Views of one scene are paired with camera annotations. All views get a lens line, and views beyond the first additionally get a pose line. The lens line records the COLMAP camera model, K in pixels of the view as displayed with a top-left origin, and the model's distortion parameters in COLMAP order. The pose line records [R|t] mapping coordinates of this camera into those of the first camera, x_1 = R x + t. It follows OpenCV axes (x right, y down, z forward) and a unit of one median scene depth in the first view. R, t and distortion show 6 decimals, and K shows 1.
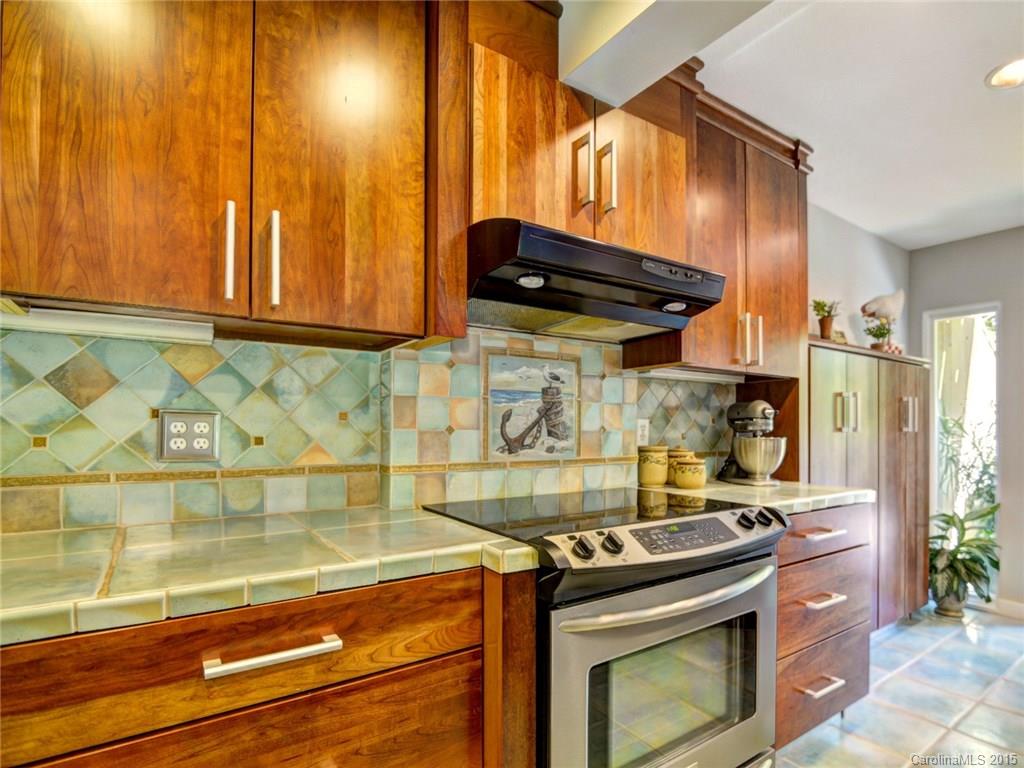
lens RADIAL K [[547.9, 0, 552.0], [0, 547.9, 427.5], [0, 0, 1]] dist [-0.022324, 0.001339]
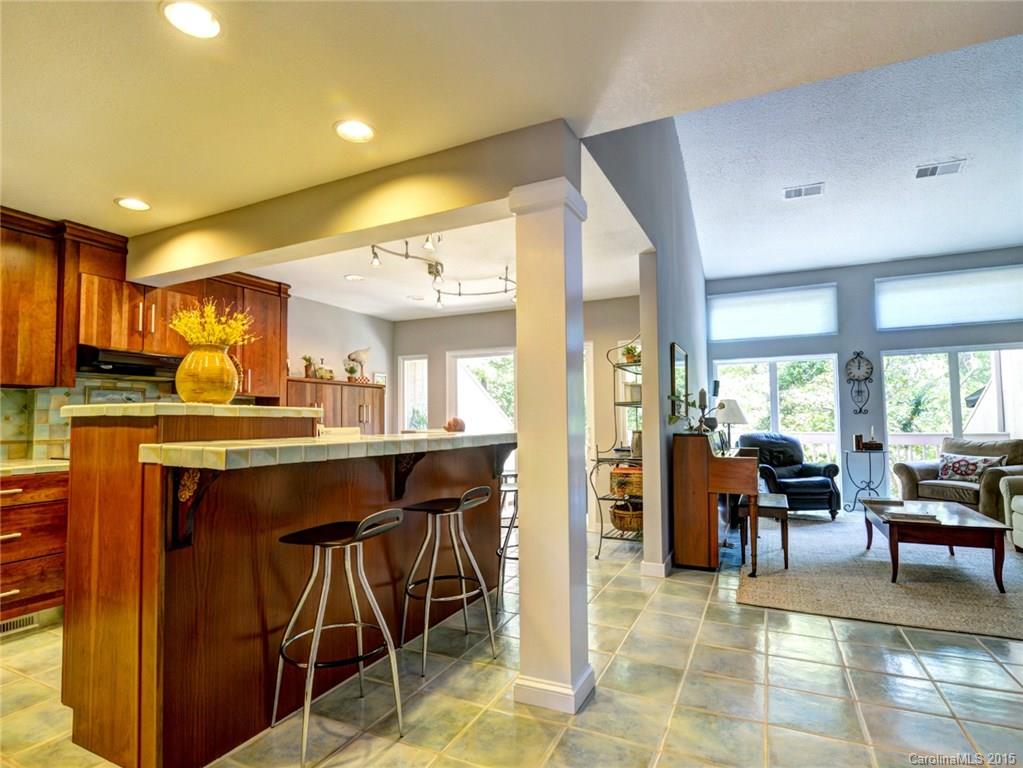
lens RADIAL K [[547.3, 0, 512.9], [0, 547.3, 393.5], [0, 0, 1]] dist [-0.022324, 0.001339]
pose [[0.880841, 0.012792, 0.473240, 0.408226], [0.011178, 0.998794, -0.047804, 0.005364], [-0.473281, 0.047397, 0.879636, -1.971318]]
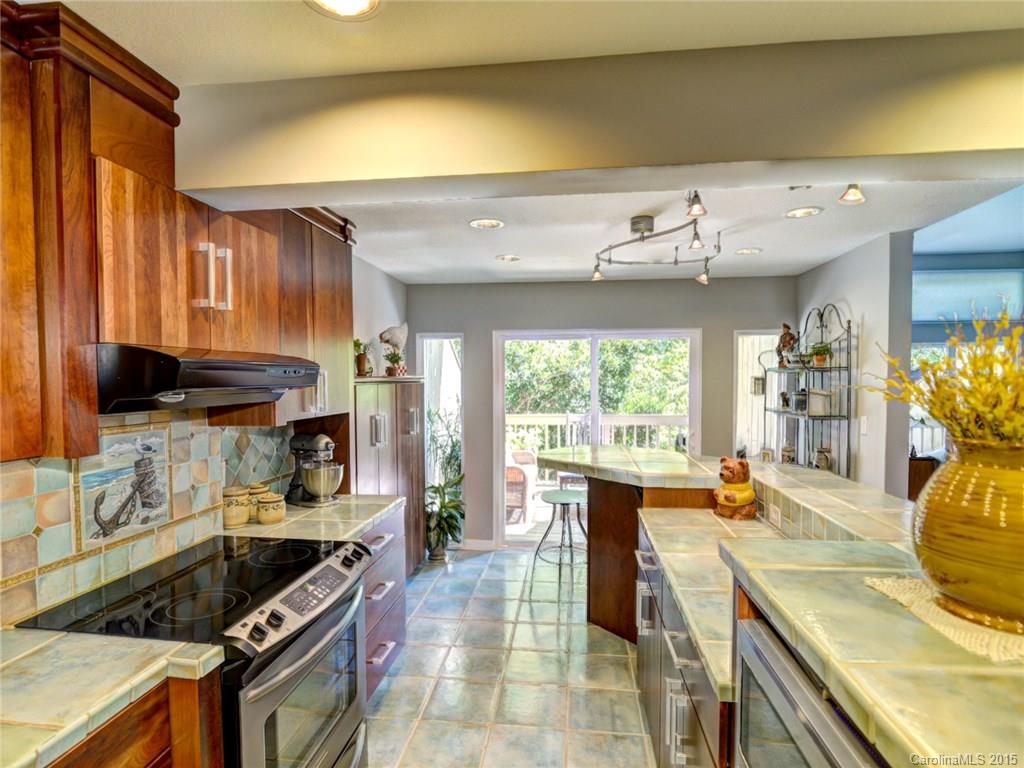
lens RADIAL K [[547.9, 0, 518.3], [0, 547.9, 396.5], [0, 0, 1]] dist [-0.022324, 0.001339]
pose [[0.675658, -0.032936, 0.736479, -0.330975], [0.006652, 0.999233, 0.038583, -0.276058], [-0.737185, -0.021170, 0.675359, -0.211378]]
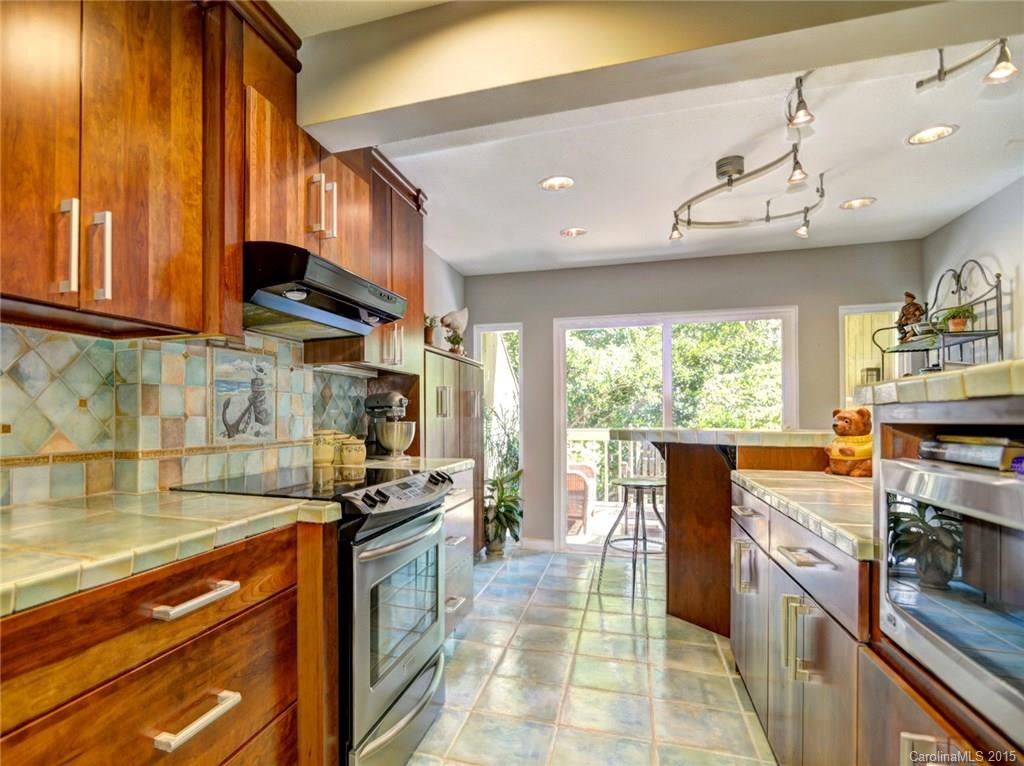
lens RADIAL K [[581.5, 0, 423.1], [0, 581.5, 412.4], [0, 0, 1]] dist [-0.021027, 0.001183]
pose [[0.831262, -0.001717, 0.555878, -0.475997], [0.004796, 0.999980, -0.004083, 0.003433], [-0.555859, 0.006060, 0.831254, -0.219549]]
